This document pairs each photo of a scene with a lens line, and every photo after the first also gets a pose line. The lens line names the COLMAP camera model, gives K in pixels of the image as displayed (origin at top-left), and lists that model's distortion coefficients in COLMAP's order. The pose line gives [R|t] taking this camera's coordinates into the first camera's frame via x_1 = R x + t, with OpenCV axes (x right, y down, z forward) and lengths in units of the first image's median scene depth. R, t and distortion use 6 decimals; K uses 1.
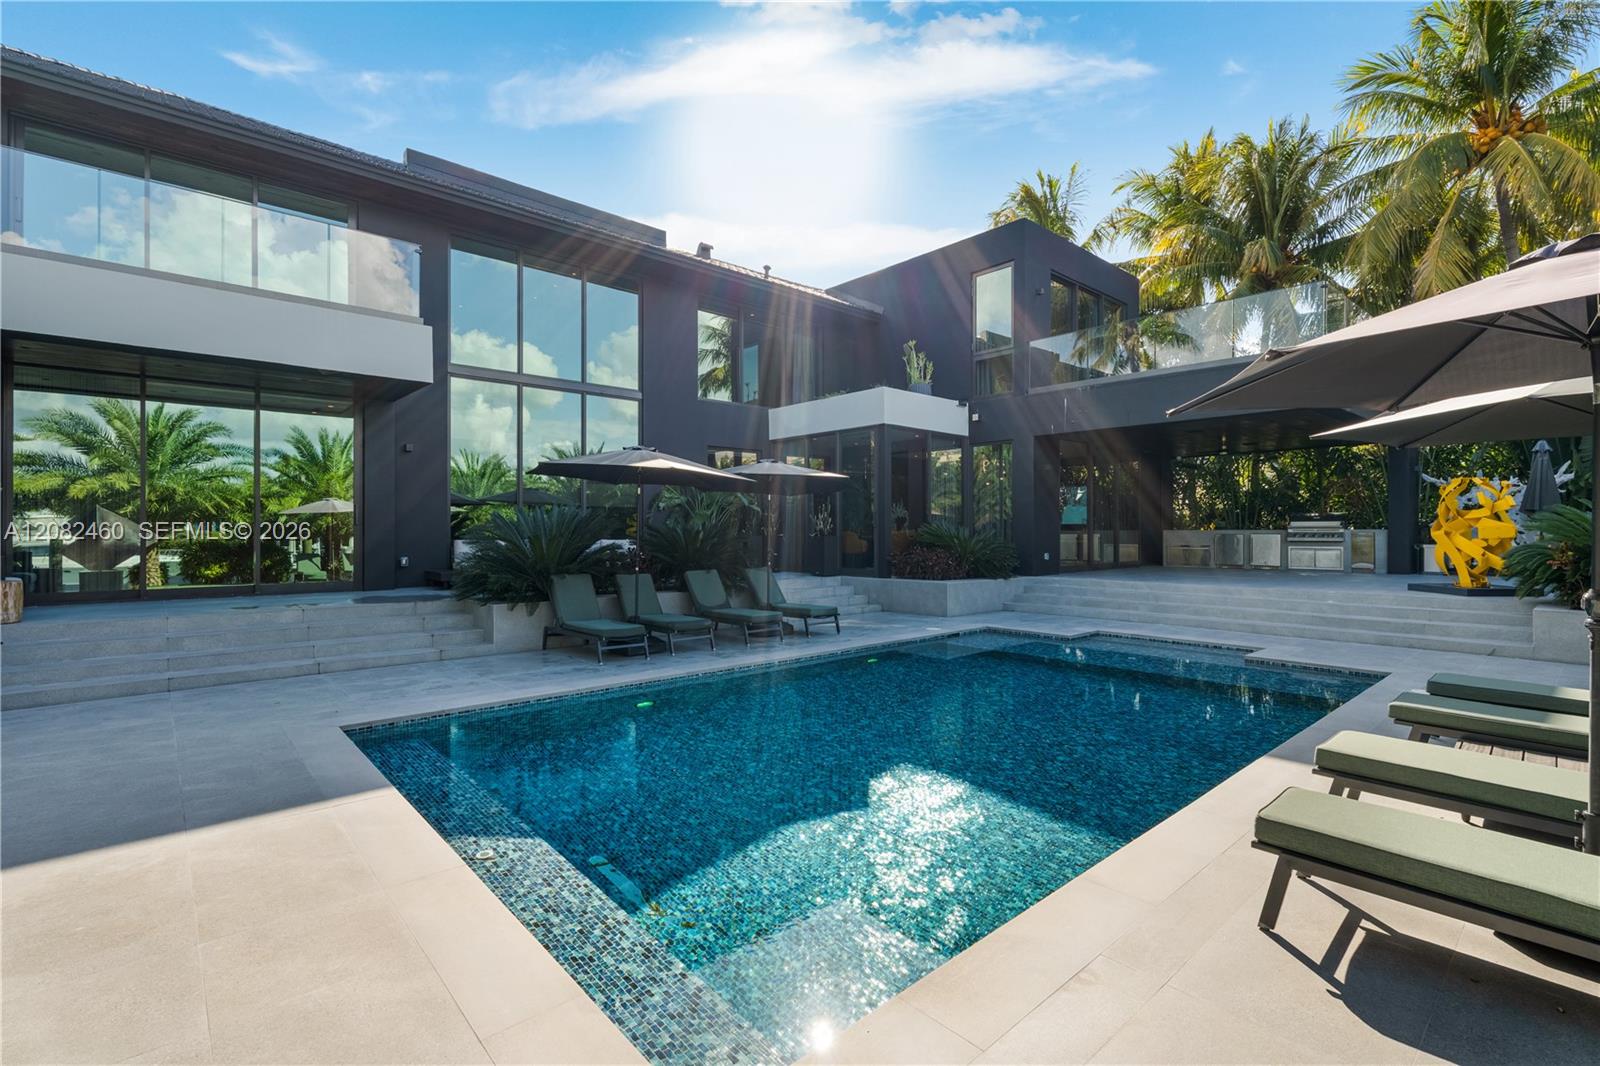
lens RADIAL K [[714.8, 0, 779.6], [0, 714.8, 529.2], [0, 0, 1]] dist [0.000298, 0.000324]
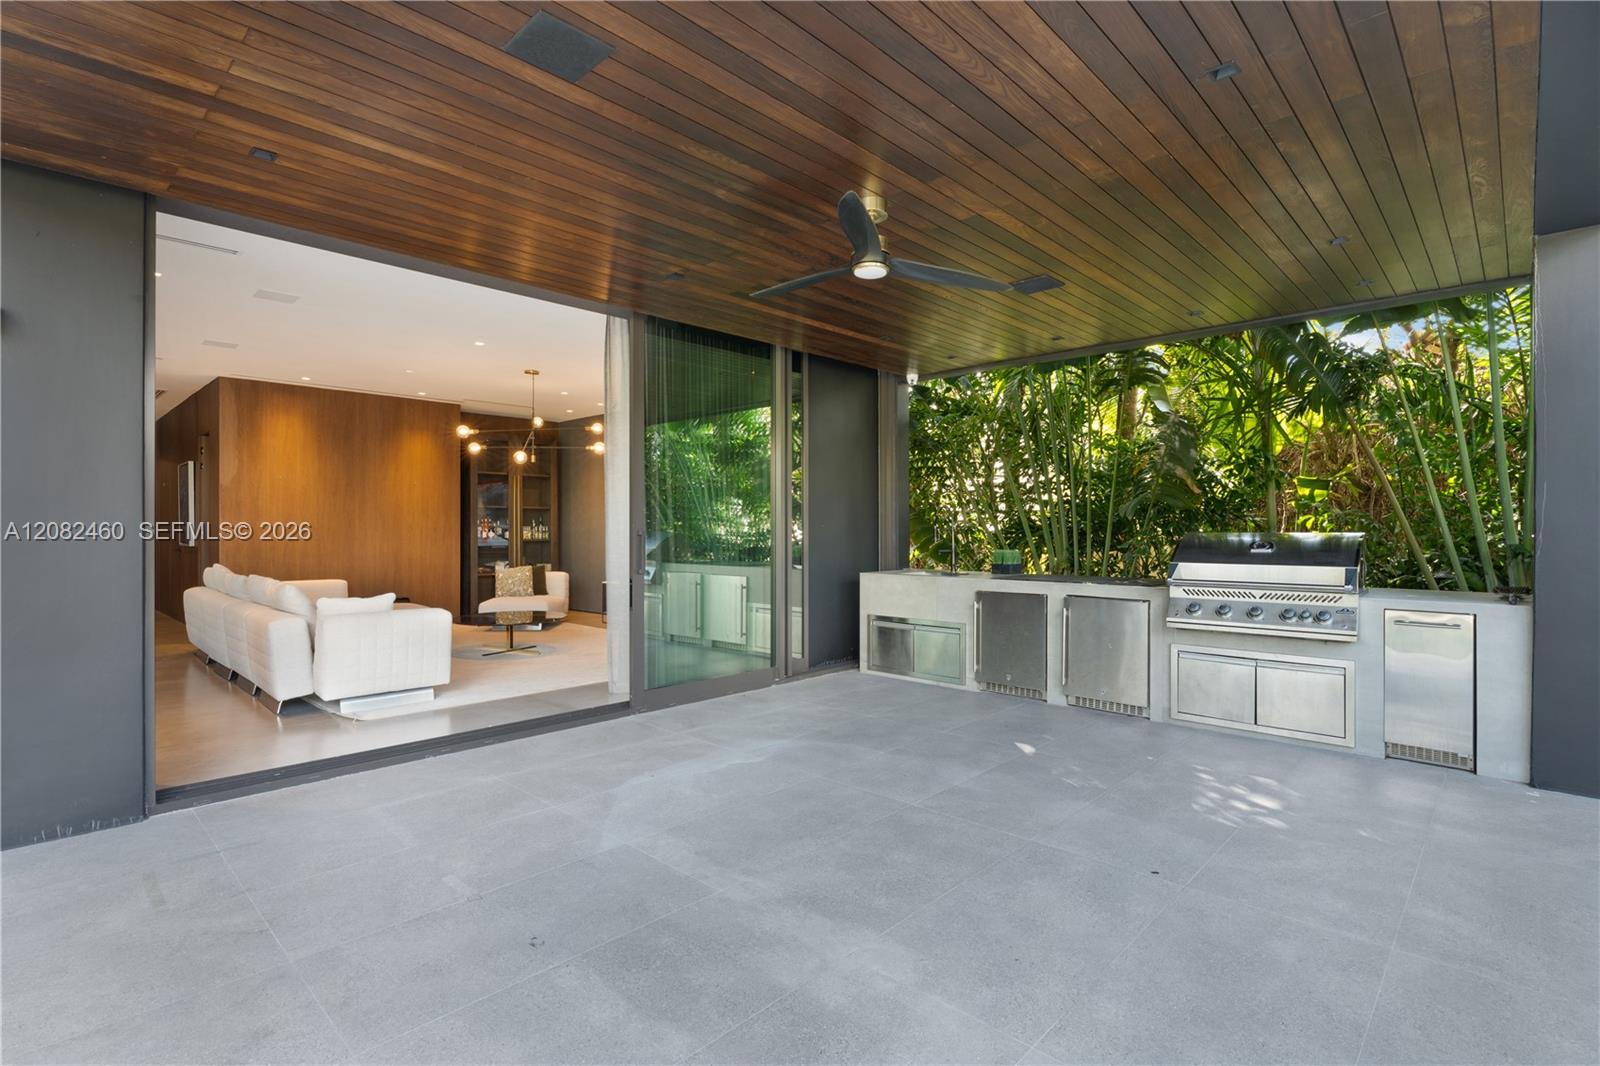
lens RADIAL K [[769.5, 0, 800.0], [0, 769.5, 533.0], [0, 0, 1]] dist [-0.001369, -0.000276]
pose [[0.993785, -0.005275, 0.111191, 0.549250], [0.005059, 0.999985, 0.002226, -0.024764], [-0.111201, -0.001649, 0.993797, 0.735813]]
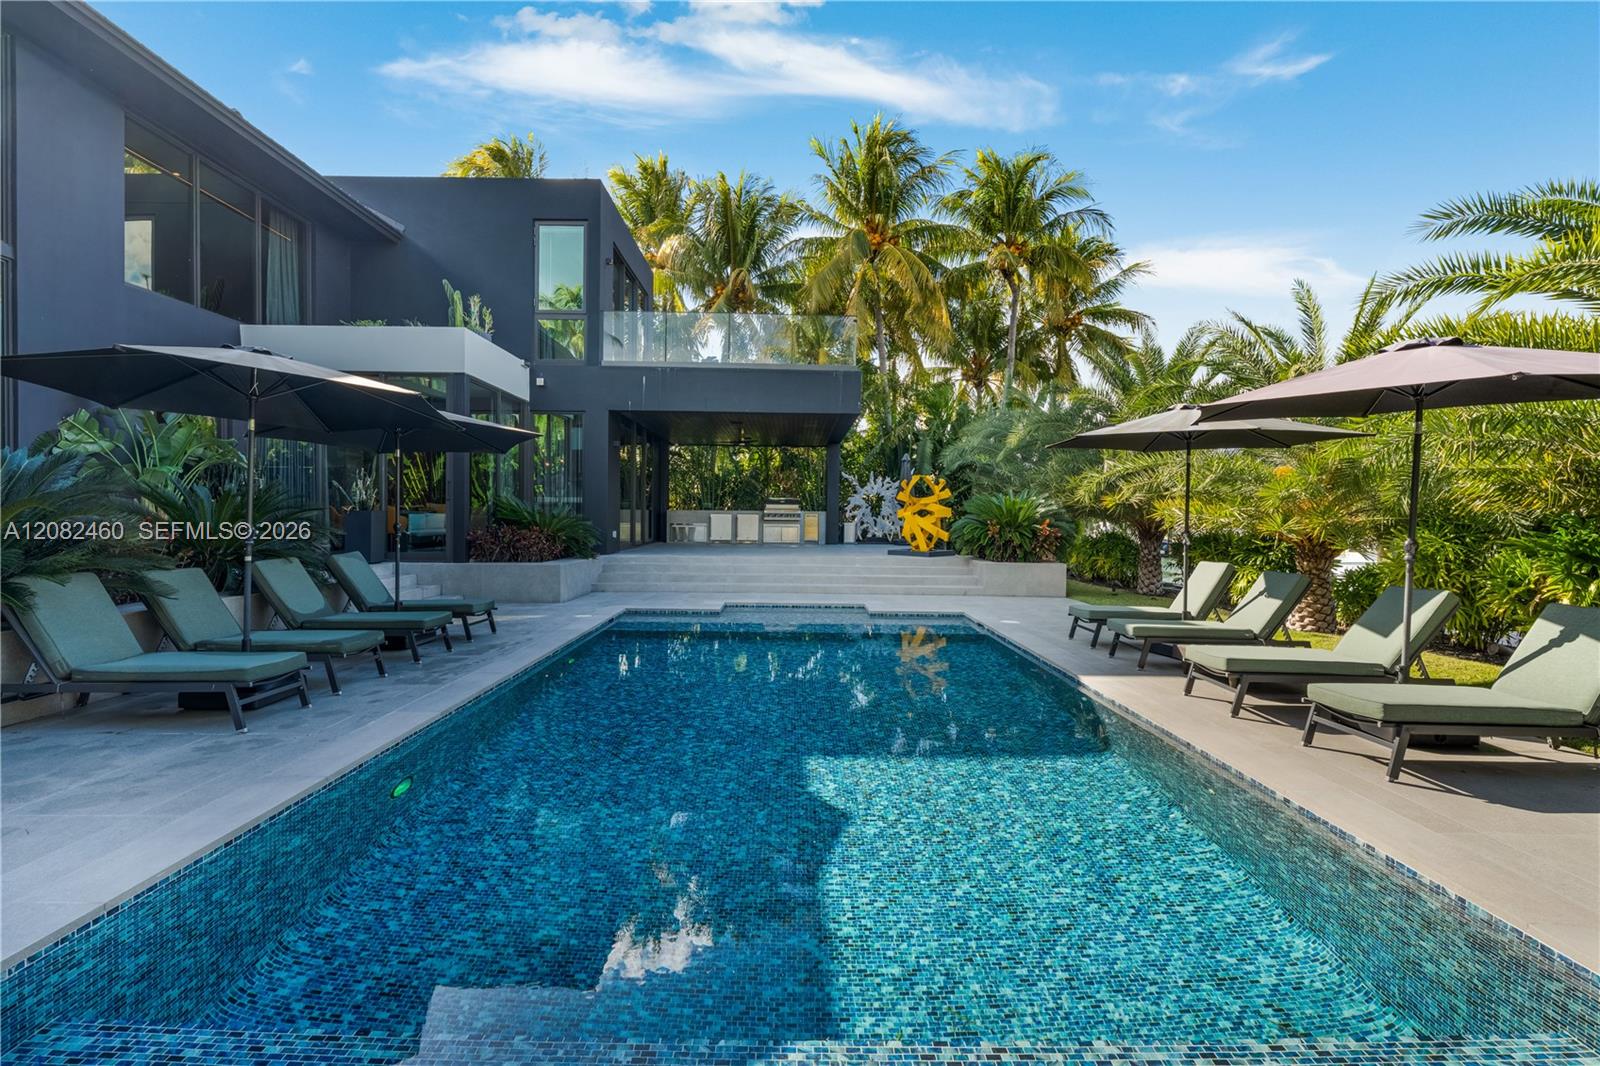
lens RADIAL K [[714.8, 0, 779.6], [0, 714.8, 529.2], [0, 0, 1]] dist [0.000298, 0.000324]
pose [[0.636371, -0.008183, 0.771340, -0.232629], [-0.010711, 0.999754, 0.019443, 0.008421], [-0.771309, -0.020635, 0.636126, 0.203620]]
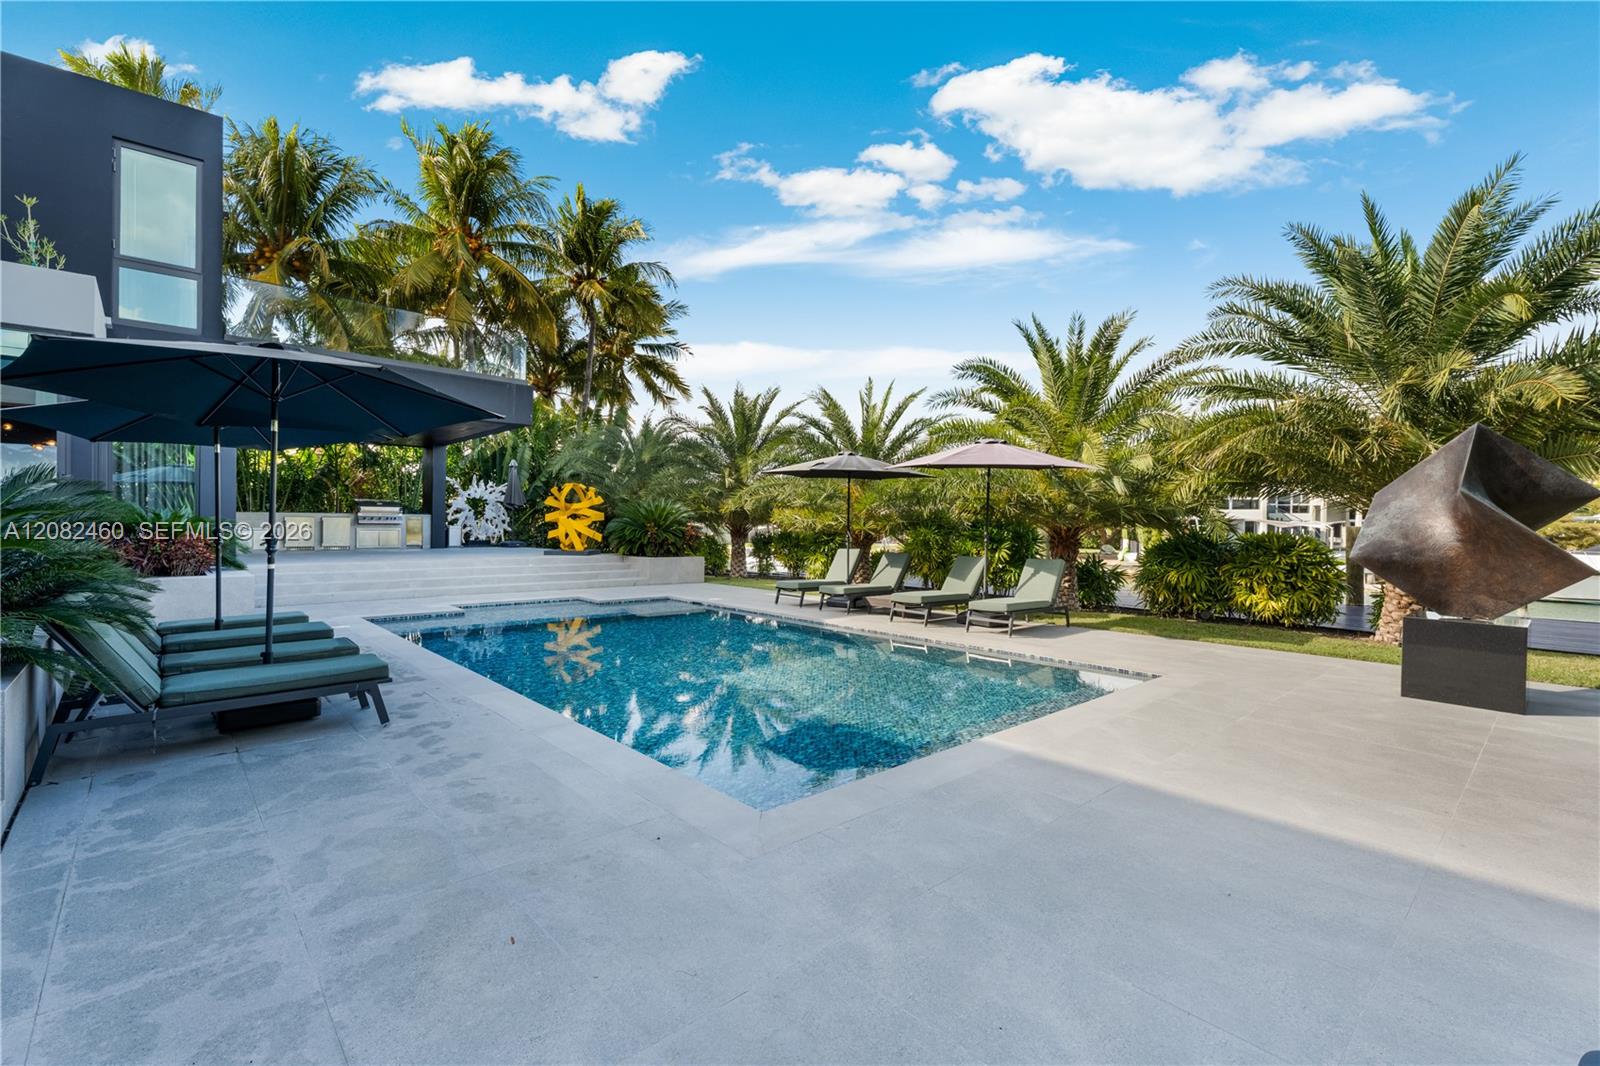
lens RADIAL K [[712.8, 0, 790.1], [0, 712.8, 530.9], [0, 0, 1]] dist [0.002929, 0.000141]
pose [[-0.038555, -0.011822, 0.999187, -0.451867], [-0.009259, 0.999891, 0.011473, 0.009147], [-0.999214, -0.008810, -0.038660, 0.383122]]
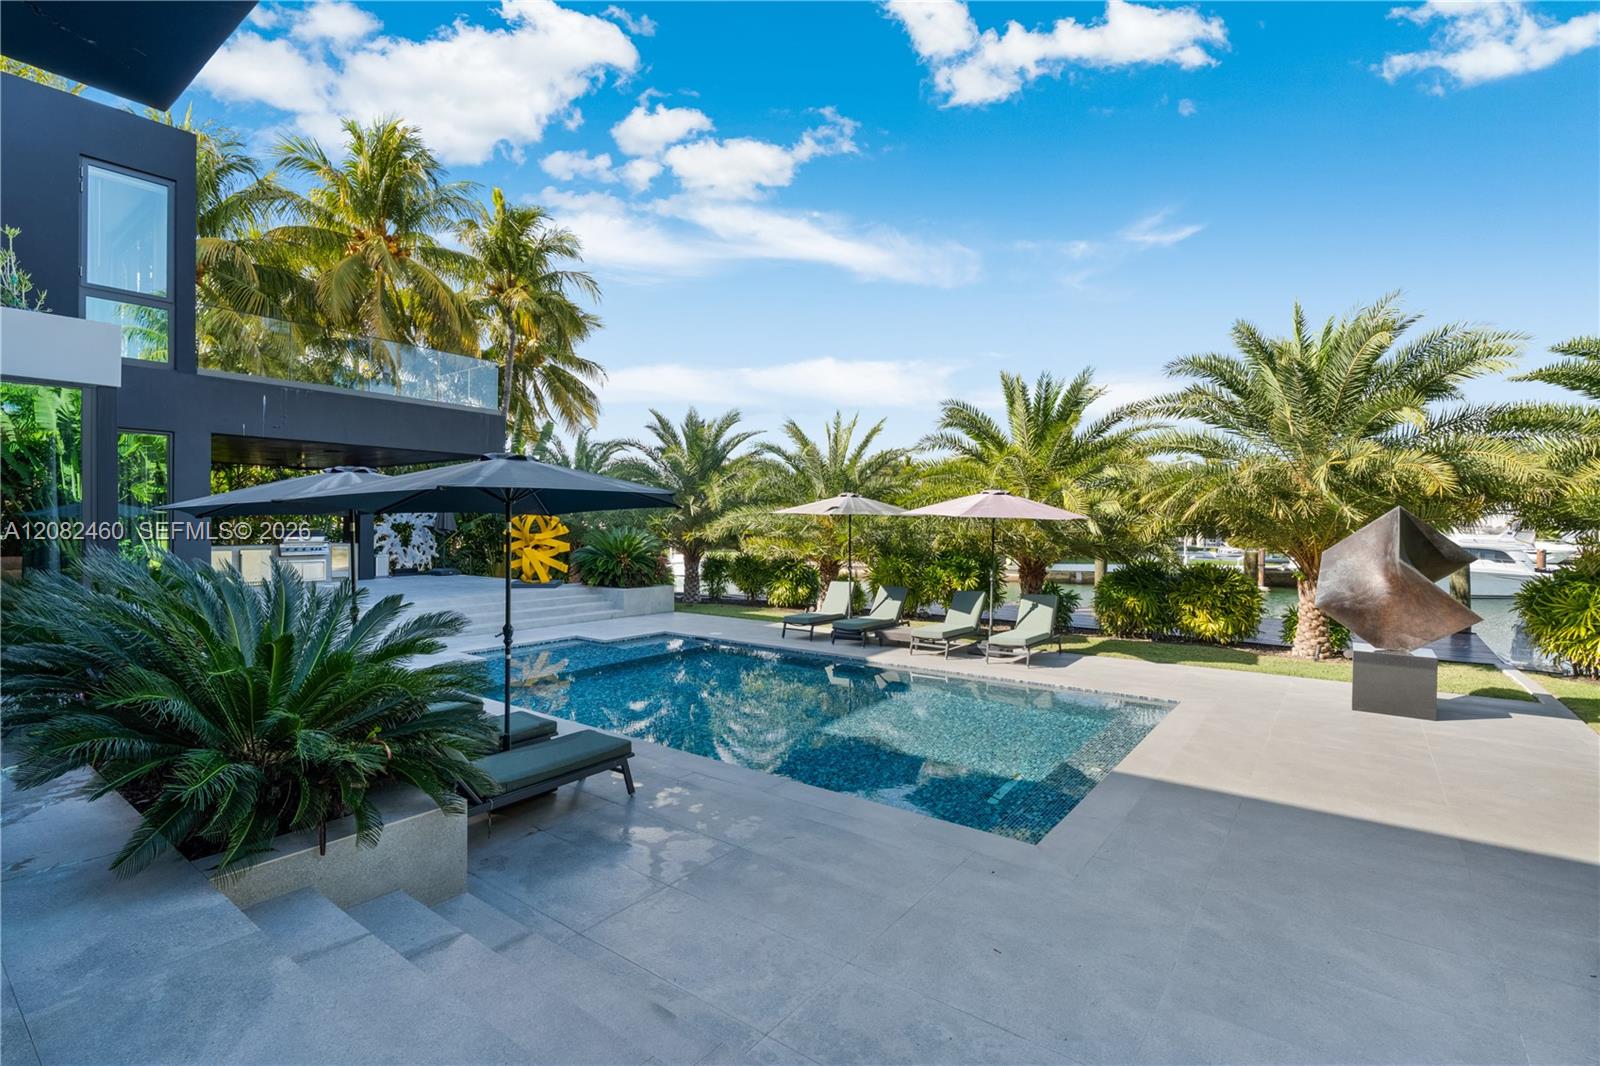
lens RADIAL K [[740.8, 0, 800.0], [0, 740.8, 533.0], [0, 0, 1]] dist [-0.008270, 0.000479]
pose [[-0.224534, -0.012396, 0.974387, -0.503641], [-0.000491, 0.999920, 0.012608, -0.031436], [-0.974466, 0.002352, -0.224522, 0.534409]]
